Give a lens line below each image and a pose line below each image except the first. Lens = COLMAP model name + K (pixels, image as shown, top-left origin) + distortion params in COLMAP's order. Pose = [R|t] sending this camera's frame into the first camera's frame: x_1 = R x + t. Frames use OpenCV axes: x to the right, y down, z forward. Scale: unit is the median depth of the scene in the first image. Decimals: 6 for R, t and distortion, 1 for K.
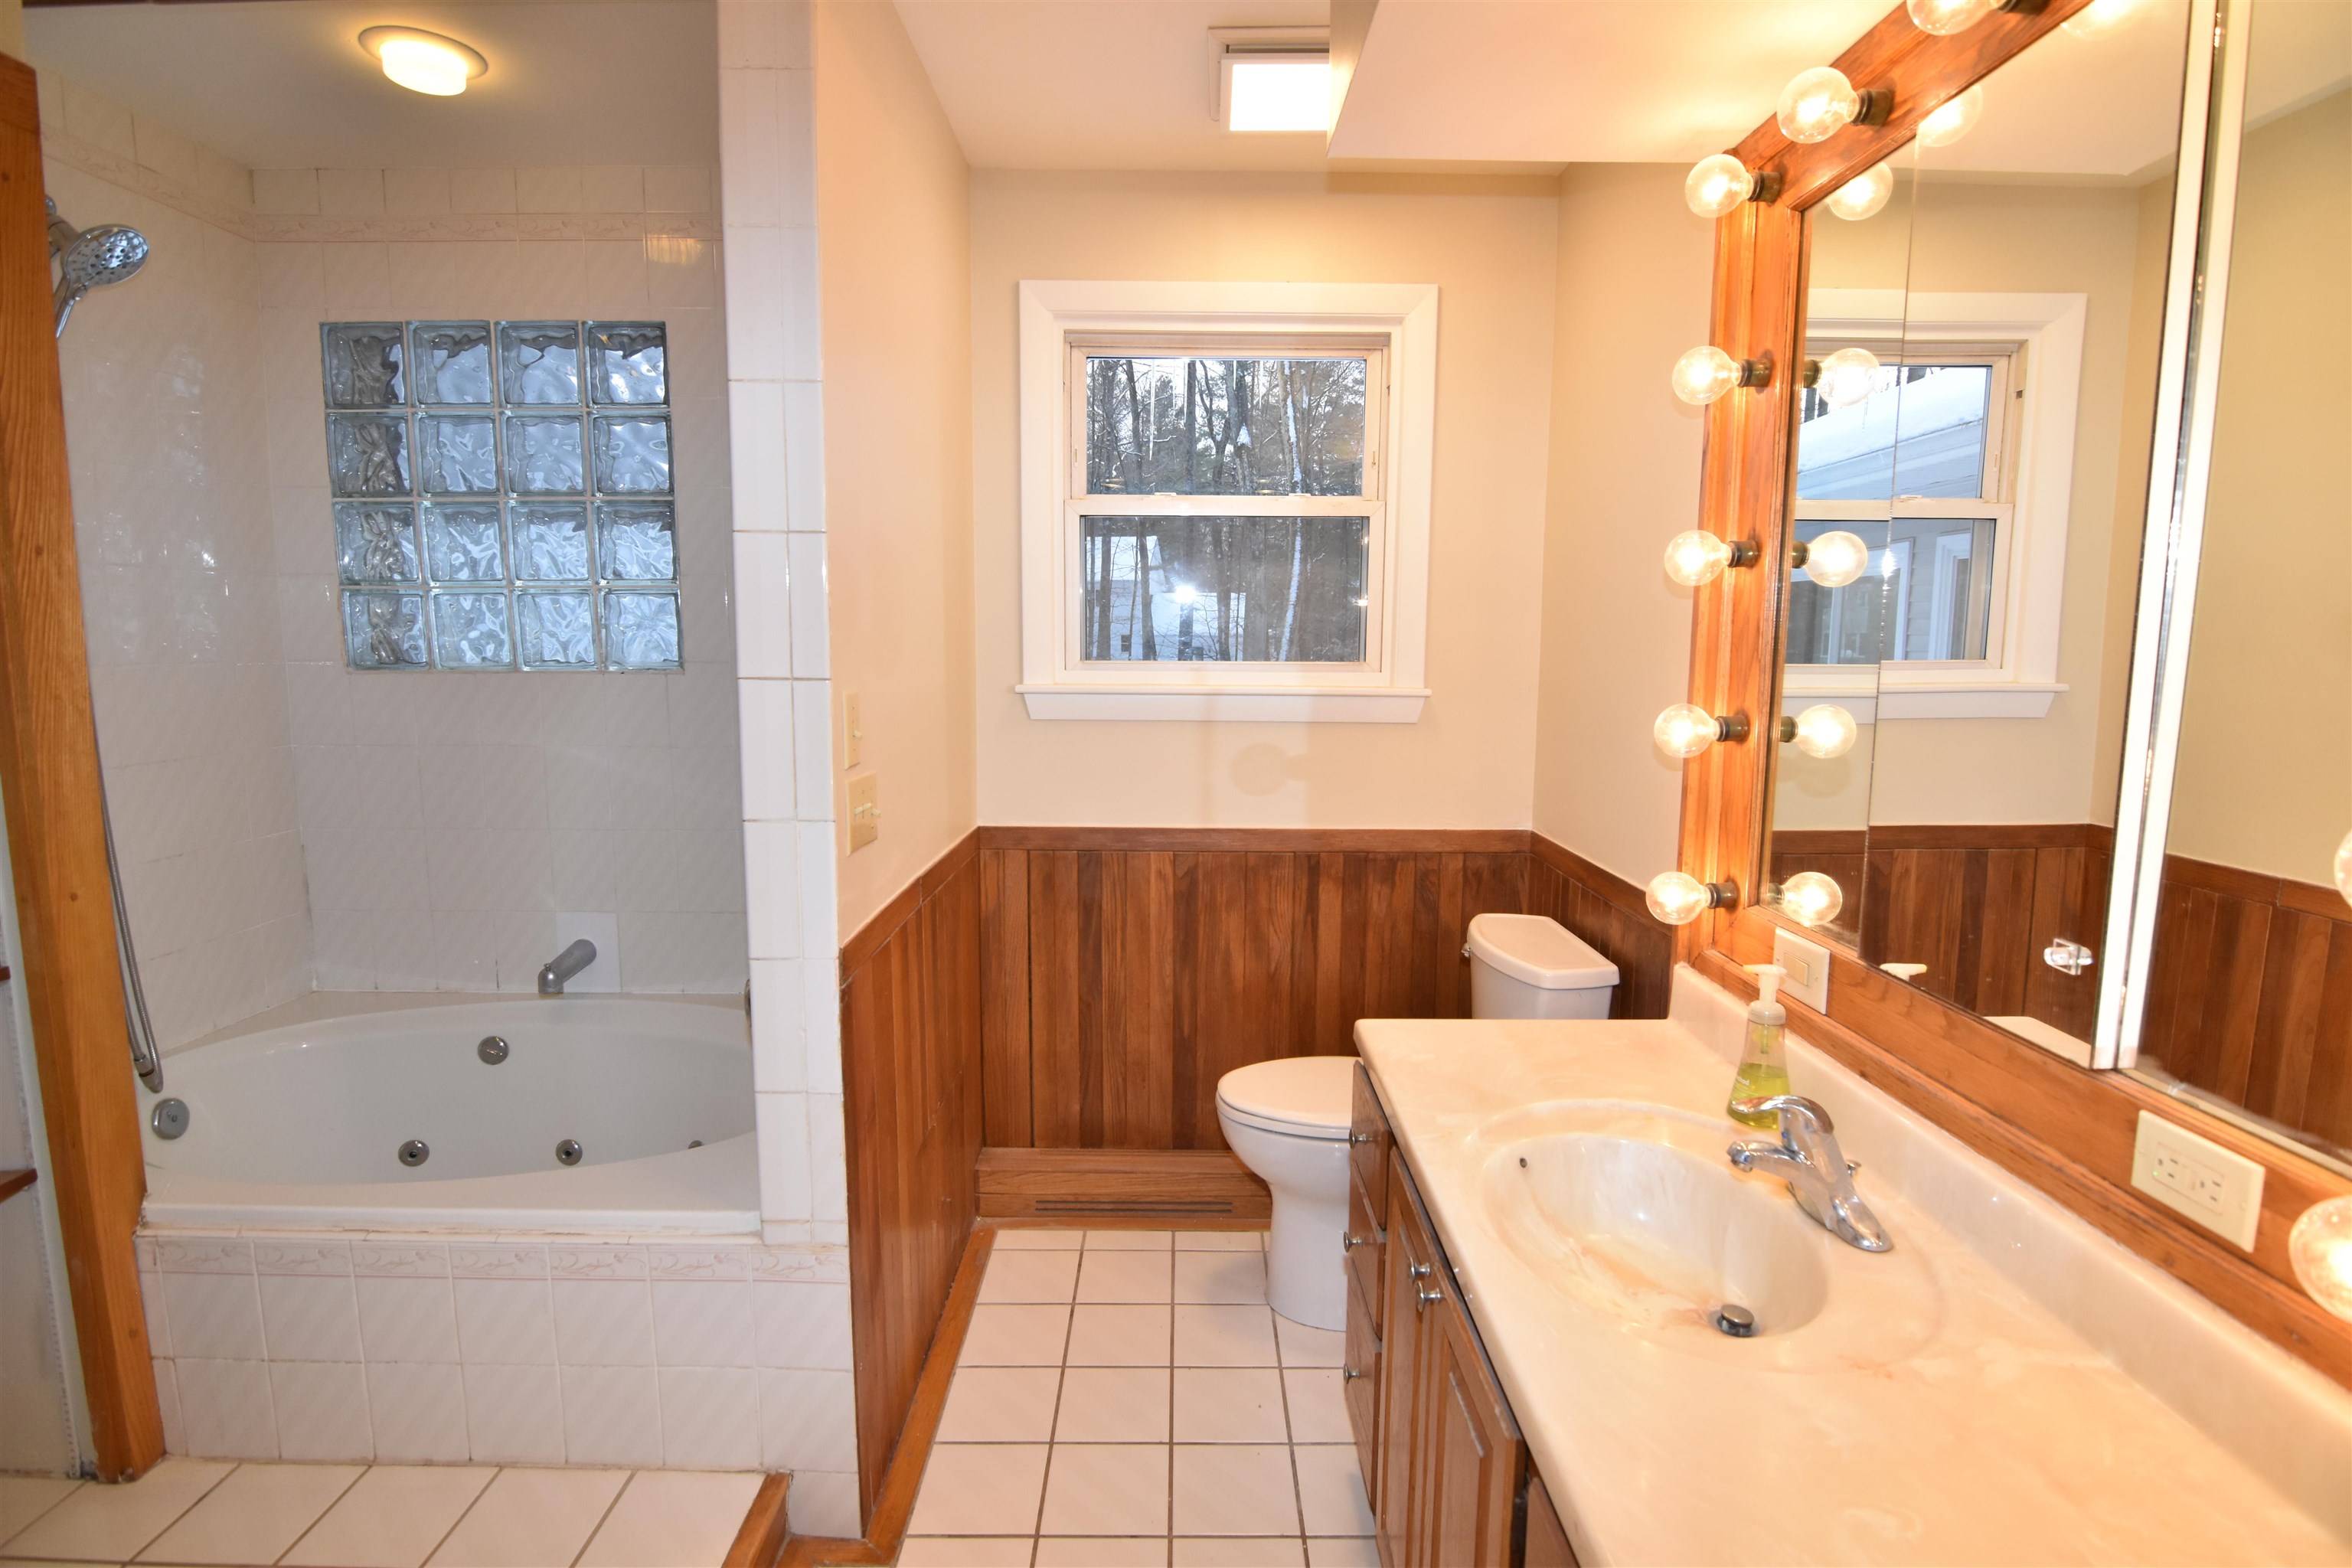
lens RADIAL K [[1138.4, 0, 1186.0], [0, 1138.4, 779.6], [0, 0, 1]] dist [-0.011049, -0.005982]
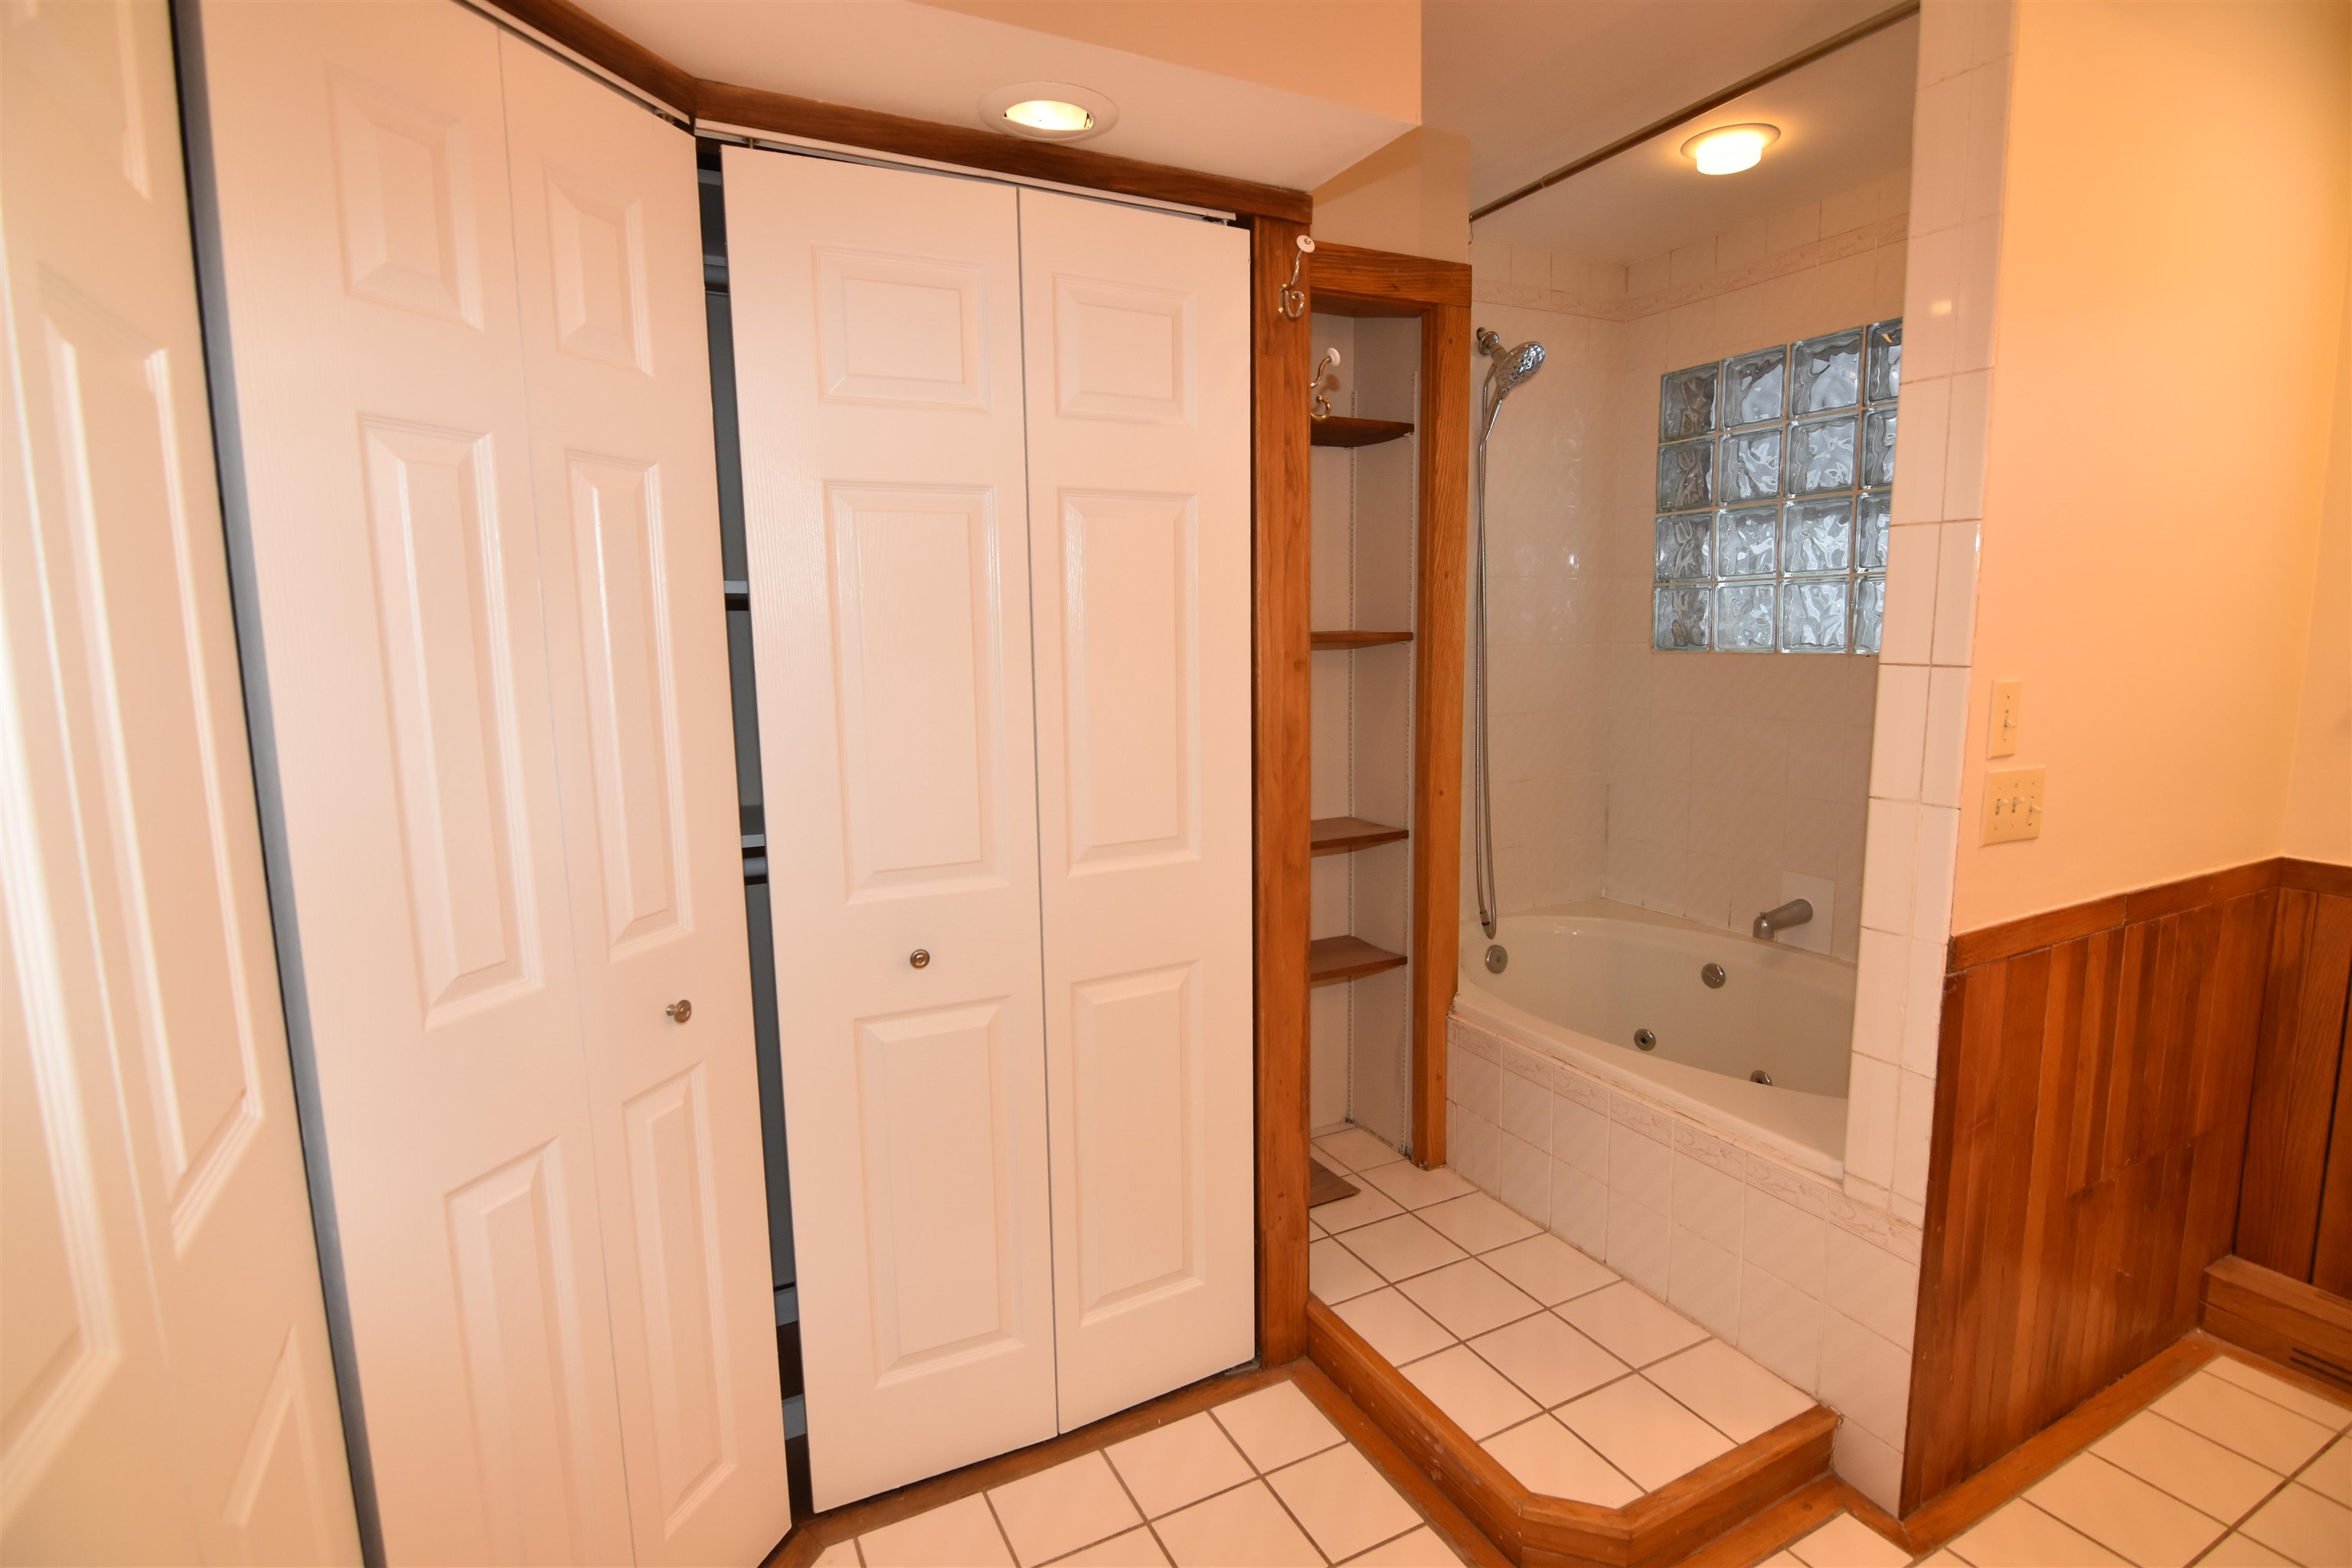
lens RADIAL K [[1138.4, 0, 1180.2], [0, 1138.4, 782.2], [0, 0, 1]] dist [-0.011049, -0.005982]
pose [[0.451081, 0.110121, -0.885663, 0.186778], [-0.092221, 0.992798, 0.076472, 0.000382], [0.887706, 0.047181, 0.457987, -0.047061]]
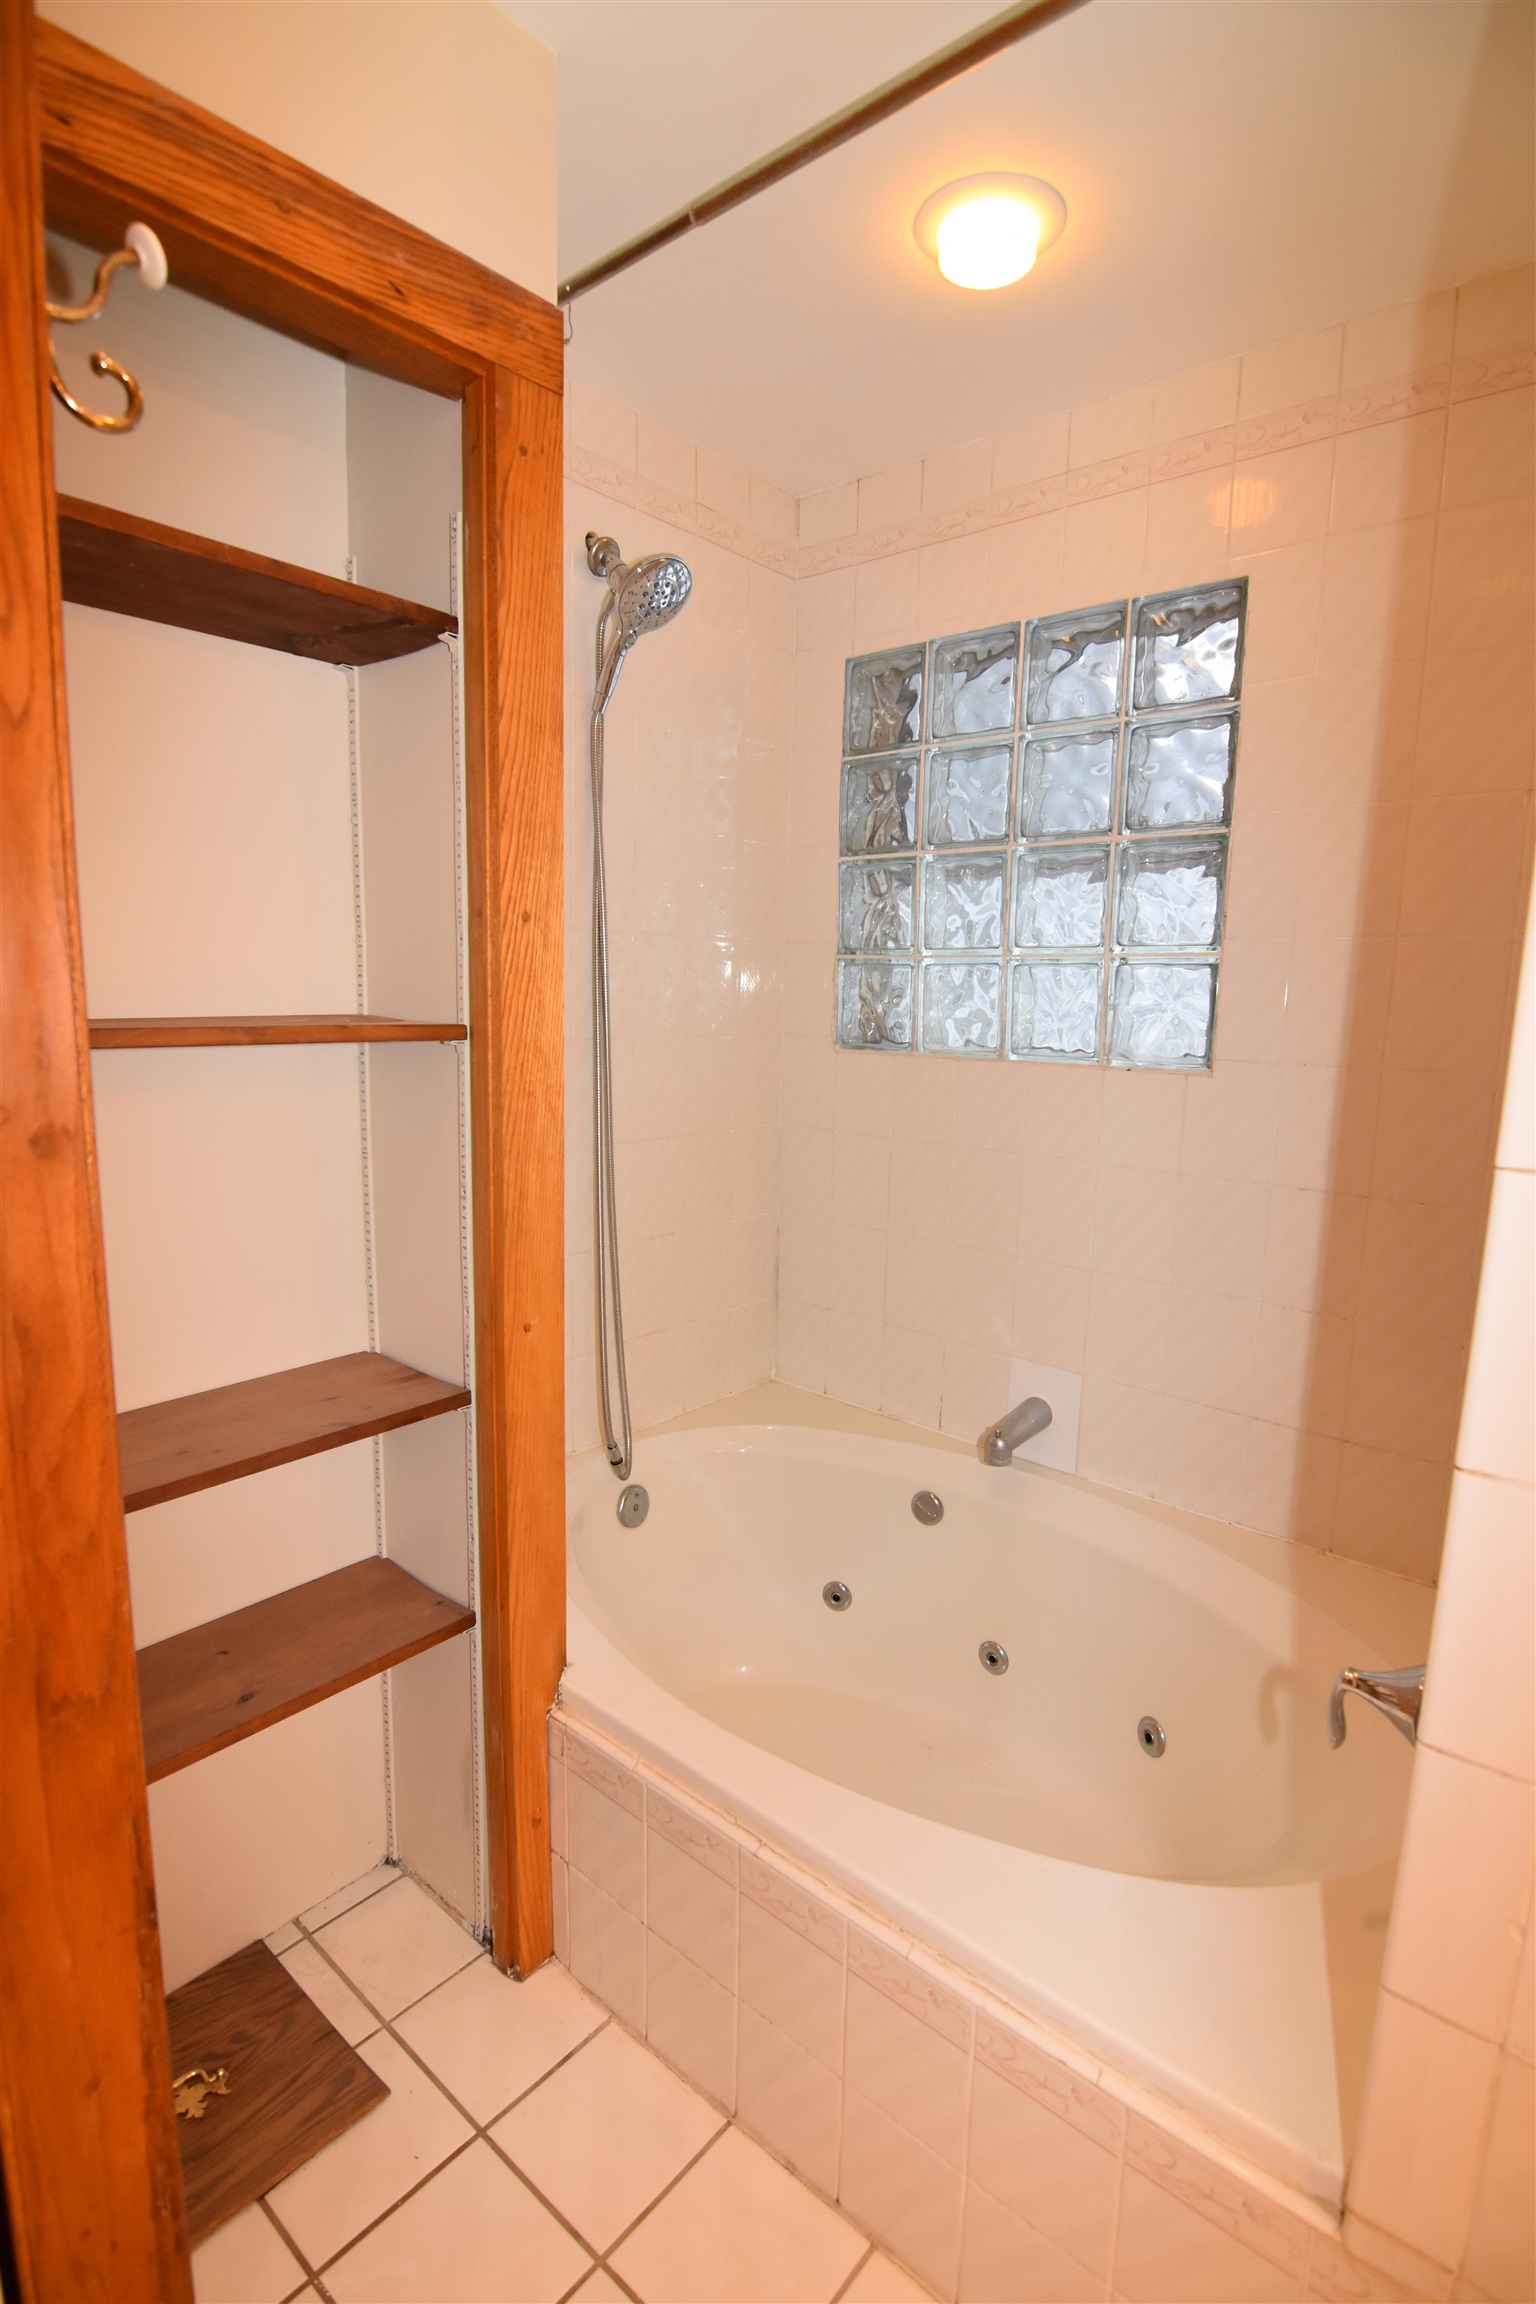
lens RADIAL K [[1115.2, 0, 771.3], [0, 1115.2, 1158.3], [0, 0, 1]] dist [-0.011049, -0.005982]
pose [[0.759515, 0.111769, -0.640816, -0.231848], [-0.099998, 0.993480, 0.054758, -0.062169], [0.642758, 0.022491, 0.765739, 0.333263]]
